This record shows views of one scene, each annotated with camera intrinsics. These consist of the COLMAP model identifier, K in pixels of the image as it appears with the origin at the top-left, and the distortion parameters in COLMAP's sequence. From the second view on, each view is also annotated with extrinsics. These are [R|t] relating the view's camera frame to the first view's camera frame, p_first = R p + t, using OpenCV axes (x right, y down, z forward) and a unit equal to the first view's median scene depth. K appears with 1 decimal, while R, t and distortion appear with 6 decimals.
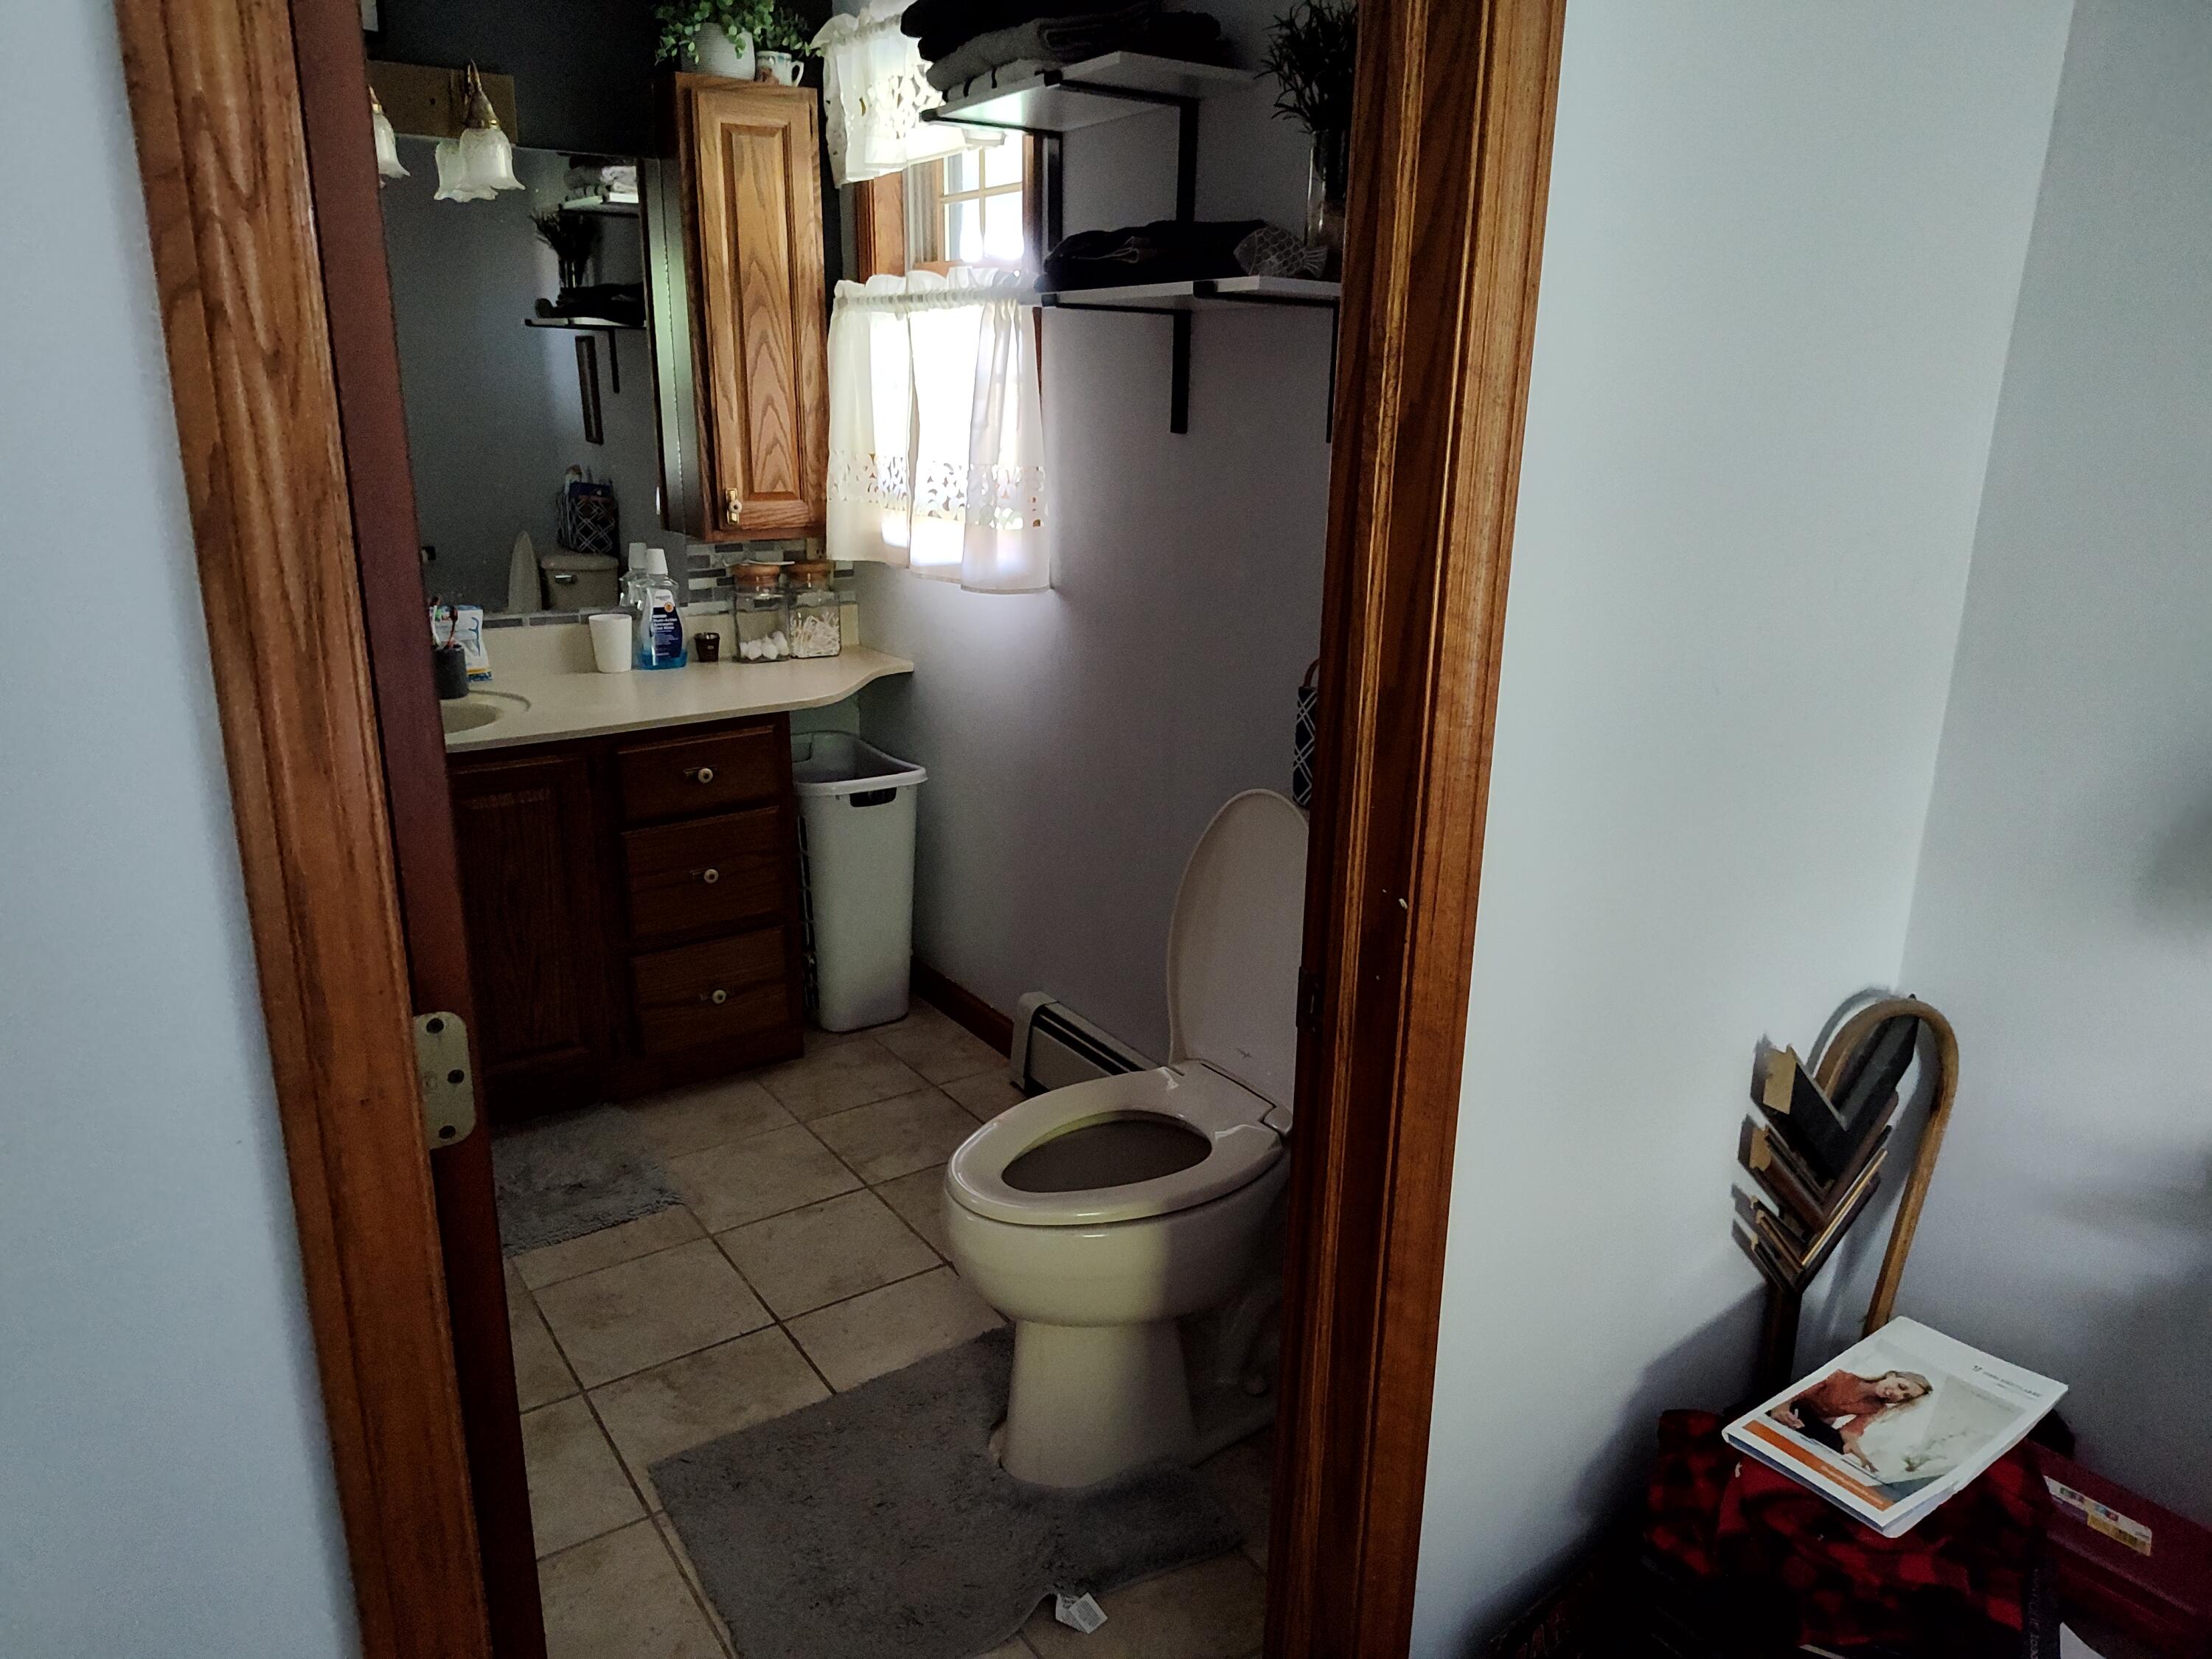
lens RADIAL K [[1499.5, 0, 1090.4], [0, 1499.5, 852.3], [0, 0, 1]] dist [0.001498, -0.000179]
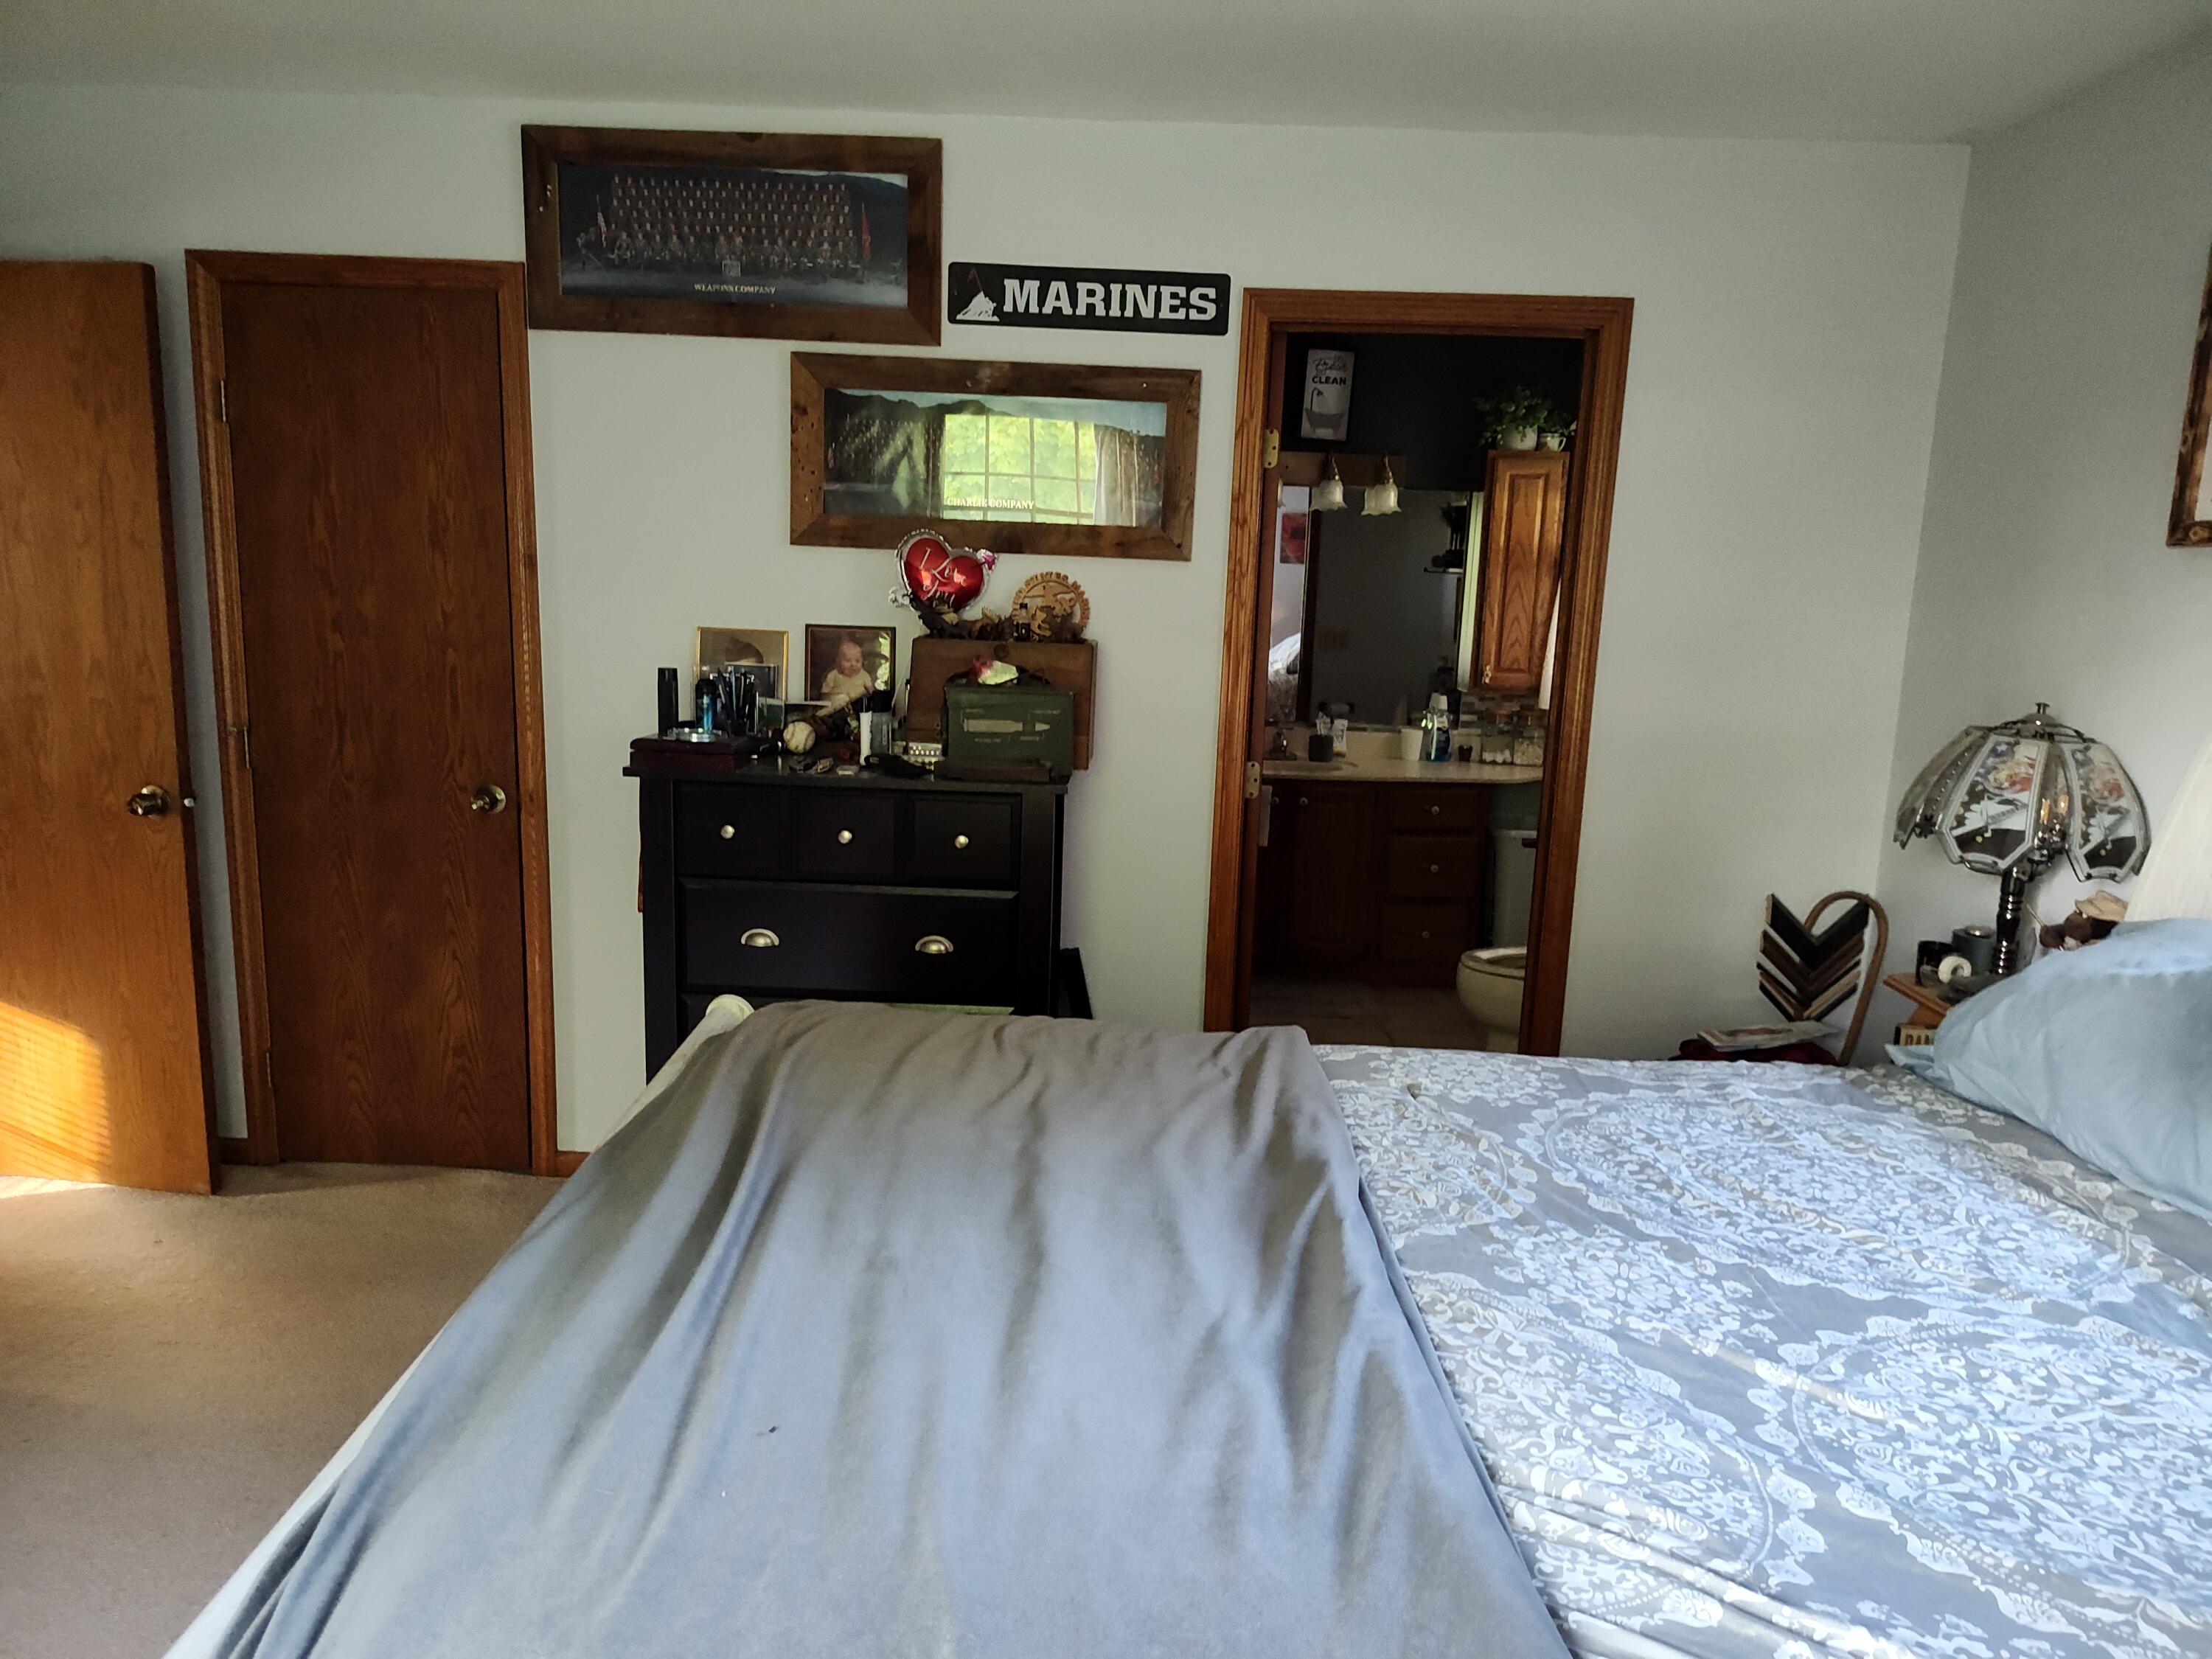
lens RADIAL K [[1499.5, 0, 1098.3], [0, 1499.5, 829.7], [0, 0, 1]] dist [0.001498, -0.000179]
pose [[0.815516, 0.108759, -0.568423, 0.419348], [-0.194559, 0.976540, -0.092287, 0.204235], [0.545051, 0.185854, 0.817544, -0.678759]]
